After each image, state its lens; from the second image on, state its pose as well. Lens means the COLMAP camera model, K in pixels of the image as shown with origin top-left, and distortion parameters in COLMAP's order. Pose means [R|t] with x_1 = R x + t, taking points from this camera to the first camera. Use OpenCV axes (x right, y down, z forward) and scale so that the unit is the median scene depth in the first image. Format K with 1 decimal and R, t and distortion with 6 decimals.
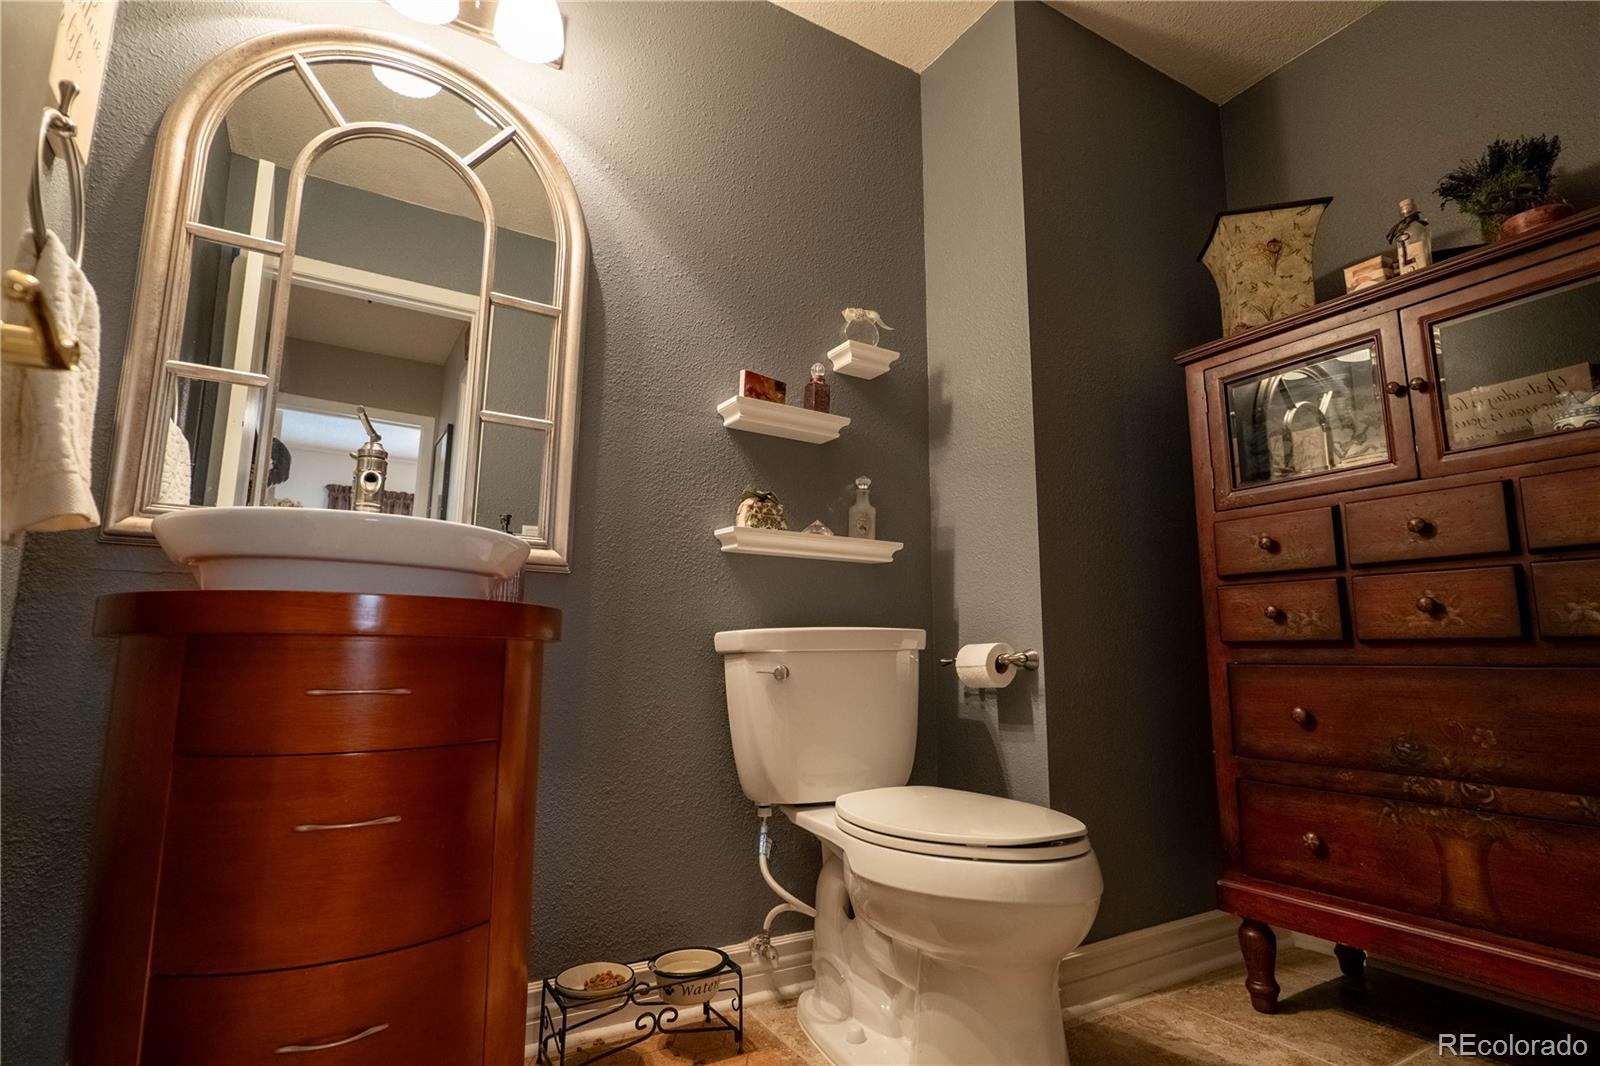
lens RADIAL K [[798.0, 0, 799.6], [0, 798.0, 535.8], [0, 0, 1]] dist [-0.021255, 0.001893]
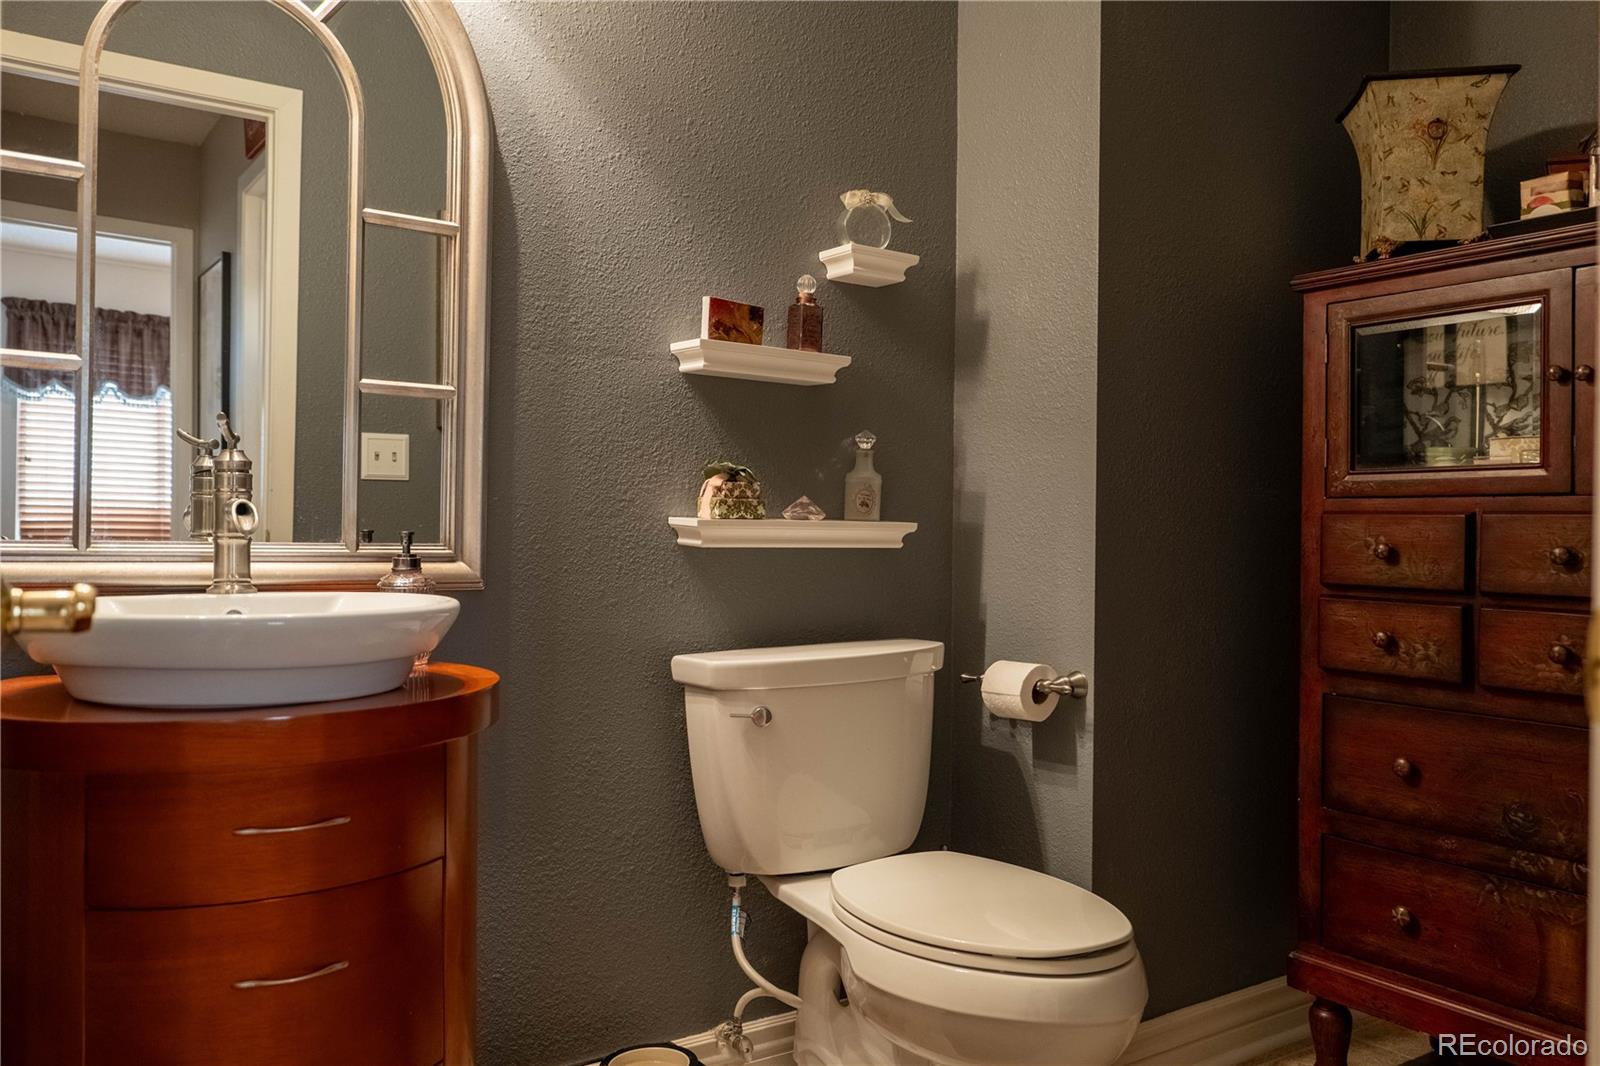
lens RADIAL K [[1233.5, 0, 795.0], [0, 1233.5, 532.2], [0, 0, 1]] dist [-0.017444, -0.008275]
pose [[0.998538, 0.005939, 0.053718, -0.053281], [-0.014497, 0.986951, 0.160365, -0.190019], [-0.052065, -0.160910, 0.985595, -0.155125]]
